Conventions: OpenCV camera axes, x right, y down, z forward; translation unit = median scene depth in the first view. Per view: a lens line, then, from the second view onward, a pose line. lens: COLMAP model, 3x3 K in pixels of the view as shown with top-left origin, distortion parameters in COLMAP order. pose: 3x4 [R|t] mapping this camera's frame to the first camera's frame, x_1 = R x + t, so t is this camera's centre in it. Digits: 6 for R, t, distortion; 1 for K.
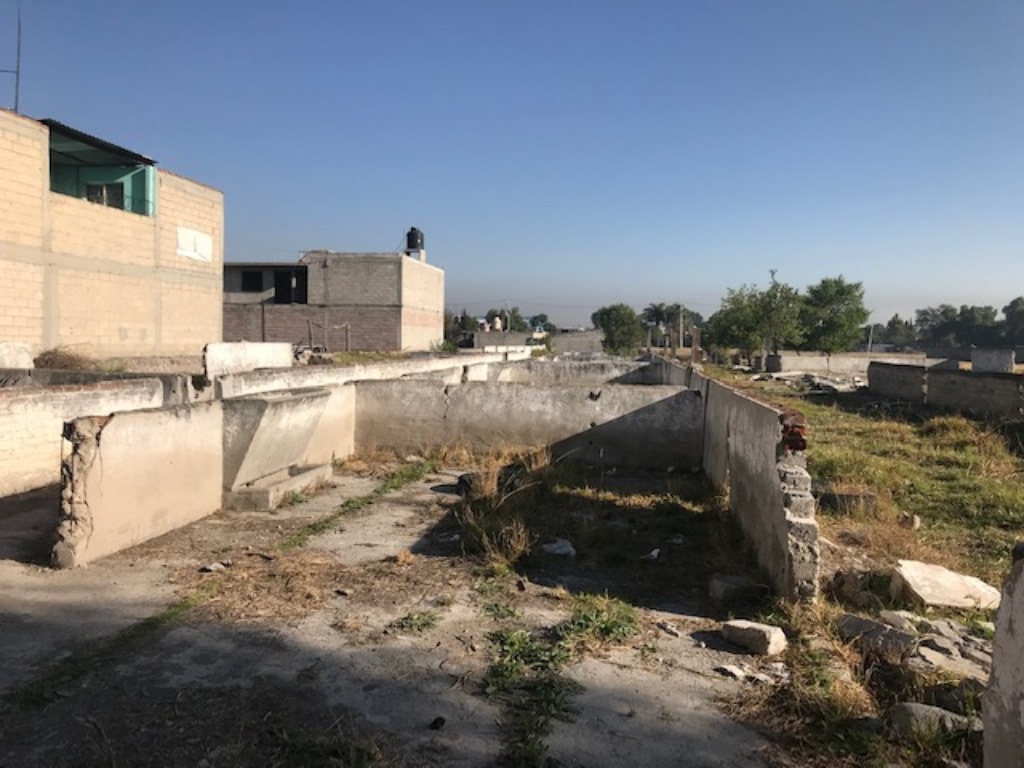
lens RADIAL K [[803.0, 0, 507.9], [0, 803.0, 357.9], [0, 0, 1]] dist [0.004356, -0.007452]
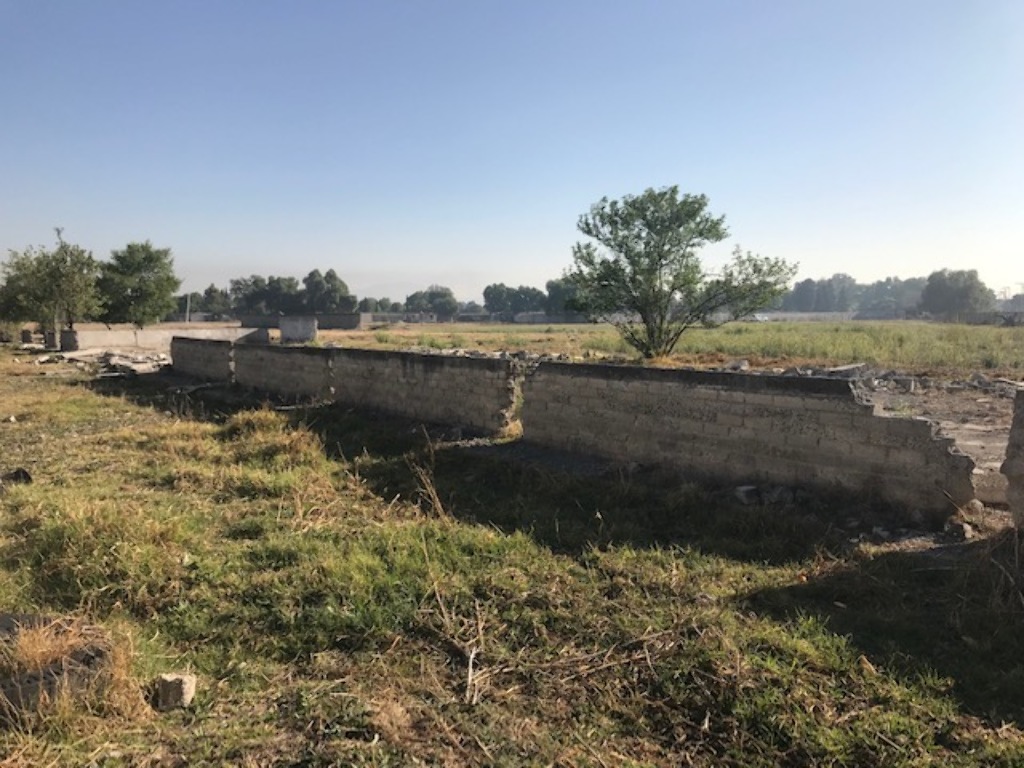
lens RADIAL K [[783.9, 0, 512.0], [0, 783.9, 384.0], [0, 0, 1]] dist [0.070094, -0.141225]
pose [[0.690398, -0.085525, 0.718356, 0.052697], [0.033400, 0.995697, 0.086444, -0.003359], [-0.722658, -0.035688, 0.690284, 0.088594]]
